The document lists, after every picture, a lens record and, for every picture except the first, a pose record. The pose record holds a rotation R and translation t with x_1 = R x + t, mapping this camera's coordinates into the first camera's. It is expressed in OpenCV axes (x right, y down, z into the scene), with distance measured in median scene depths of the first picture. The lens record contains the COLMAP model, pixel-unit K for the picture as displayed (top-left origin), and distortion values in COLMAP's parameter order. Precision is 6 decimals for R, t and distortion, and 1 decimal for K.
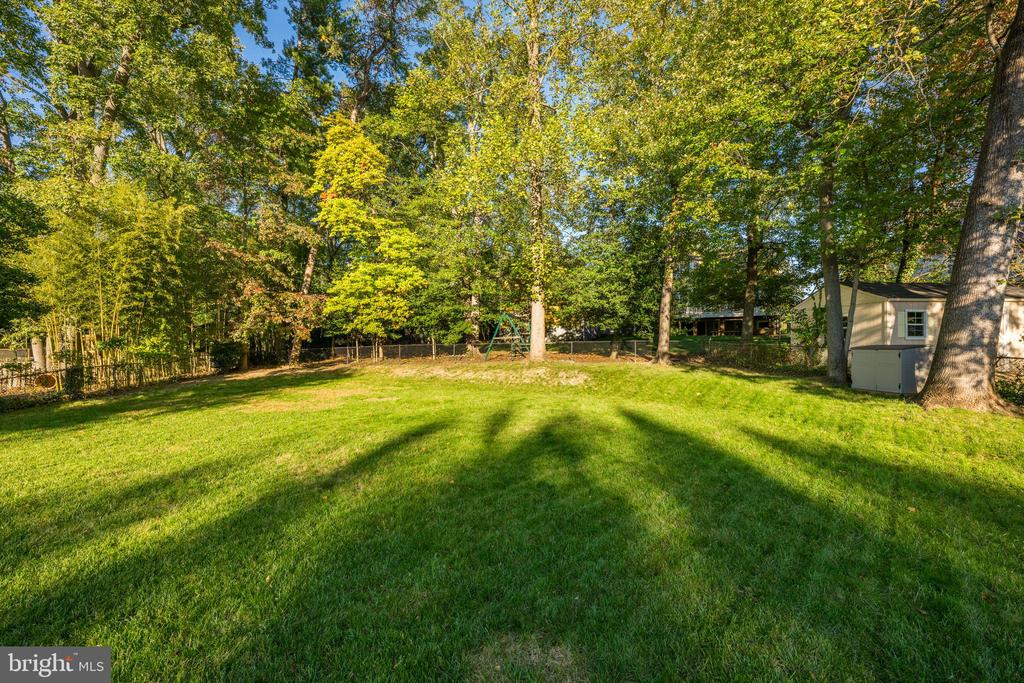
lens RADIAL K [[408.3, 0, 510.0], [0, 408.3, 346.4], [0, 0, 1]] dist [0.001059, 0.000139]
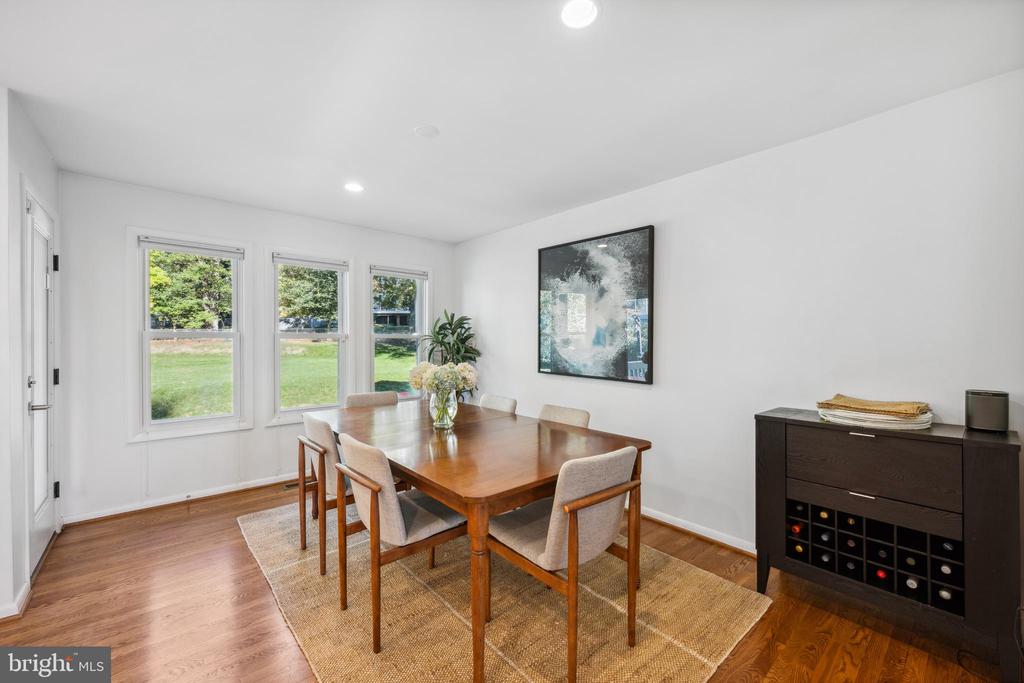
lens RADIAL K [[408.3, 0, 507.0], [0, 408.3, 342.0], [0, 0, 1]] dist [0.001059, 0.000139]
pose [[0.828897, -0.003933, 0.559388, -0.047786], [-0.004572, 0.999894, 0.013805, 0.012785], [-0.559383, -0.014000, 0.828791, -0.668363]]
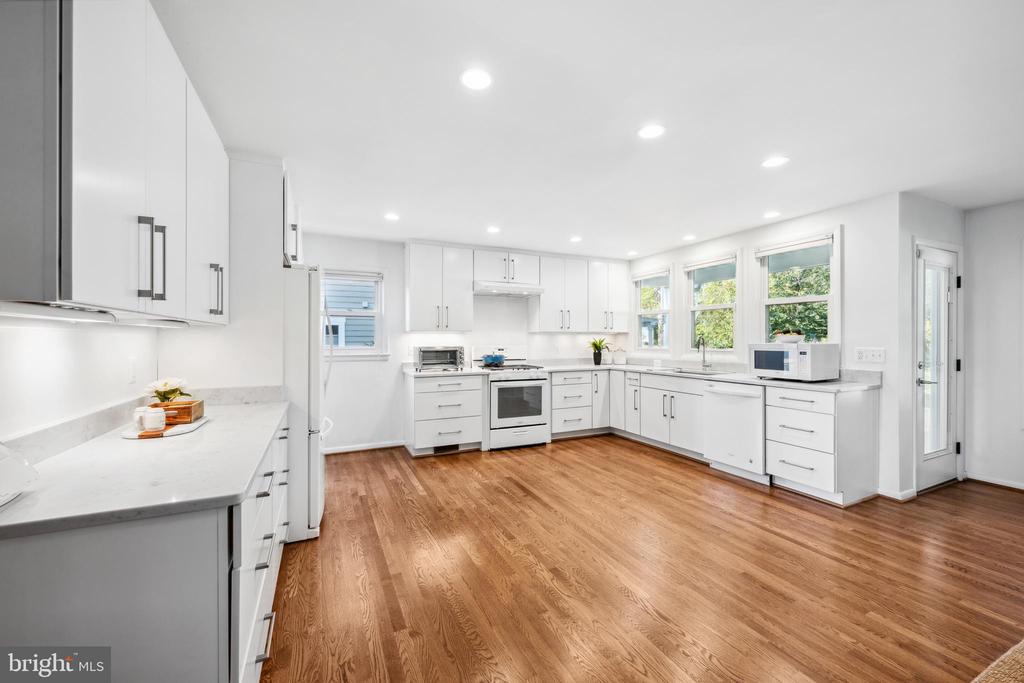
lens RADIAL K [[408.3, 0, 515.5], [0, 408.3, 340.5], [0, 0, 1]] dist [0.001059, 0.000139]
pose [[0.323151, 0.001993, -0.946345, 0.015854], [0.011360, 0.999918, 0.005984, 0.012256], [0.946279, -0.012684, 0.323102, -0.723523]]
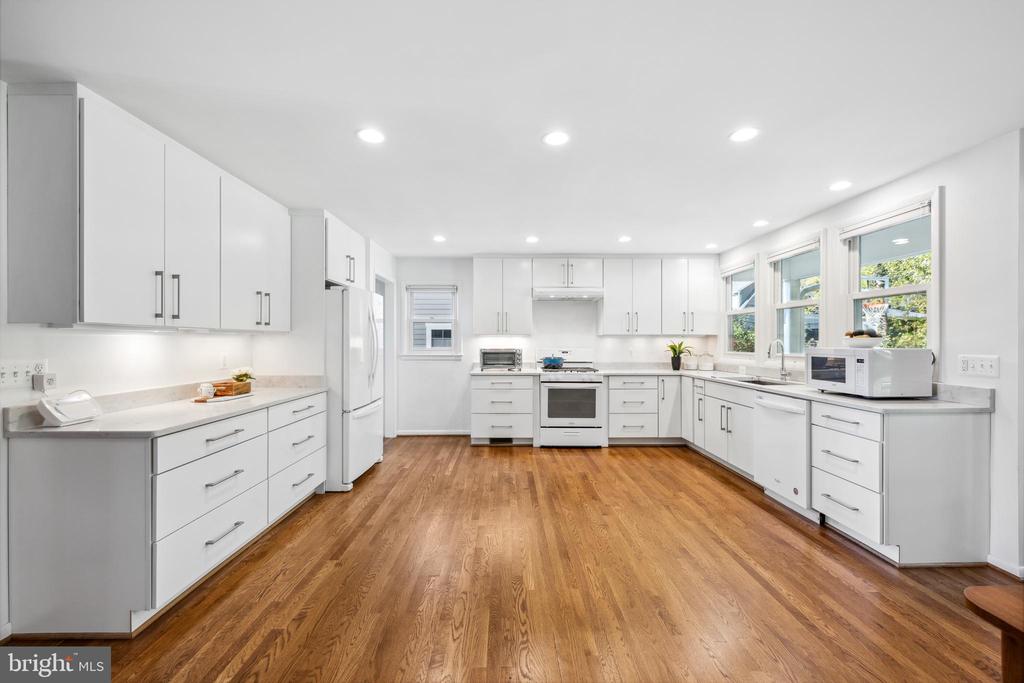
lens RADIAL K [[408.3, 0, 516.1], [0, 408.3, 343.7], [0, 0, 1]] dist [0.001059, 0.000139]
pose [[-0.102084, 0.003970, -0.994768, 0.037457], [0.009635, 0.999949, 0.003002, 0.012848], [0.994729, -0.009278, -0.102118, -0.649701]]
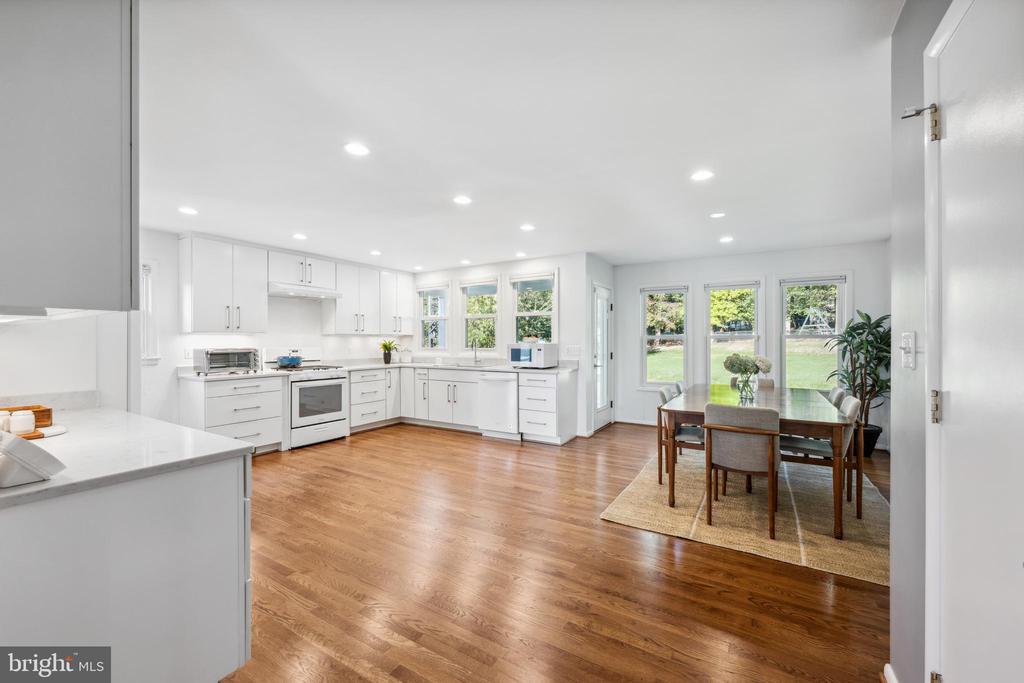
lens RADIAL K [[408.3, 0, 513.0], [0, 408.3, 342.4], [0, 0, 1]] dist [0.001059, 0.000139]
pose [[0.788041, -0.000194, -0.615623, 0.040582], [0.009096, 0.999894, 0.011328, 0.012130], [0.615556, -0.014526, 0.787959, -0.771301]]
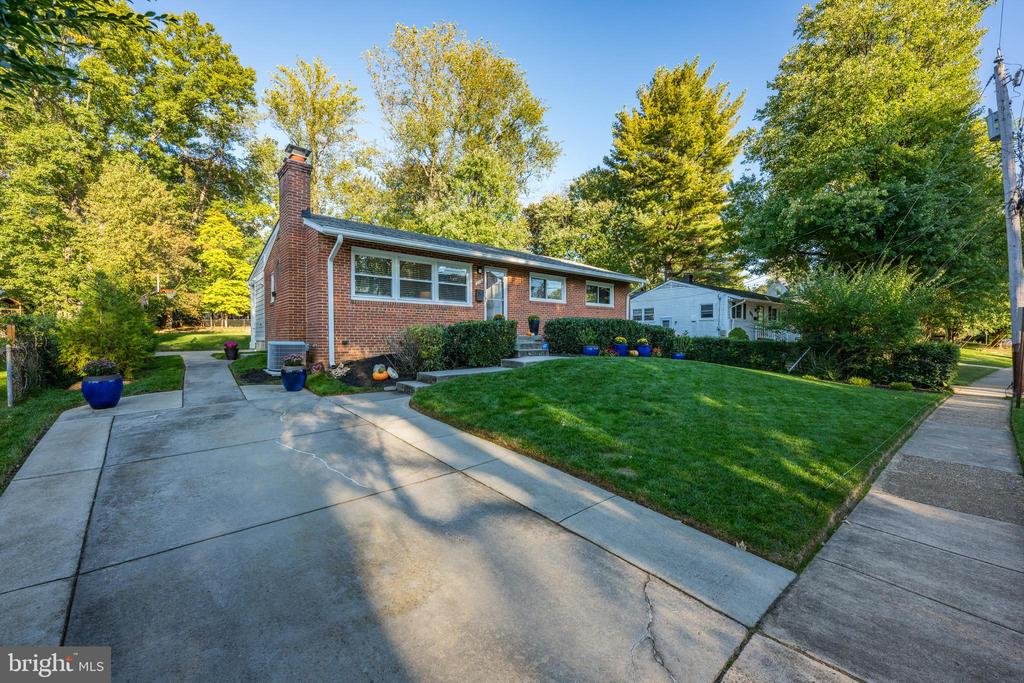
lens RADIAL K [[408.3, 0, 509.8], [0, 408.3, 342.2], [0, 0, 1]] dist [0.001059, 0.000139]
pose [[0.836217, -0.007547, 0.548347, -0.289549], [-0.004196, 0.999788, 0.020160, 0.066993], [-0.548383, -0.019160, 0.836008, -1.540203]]
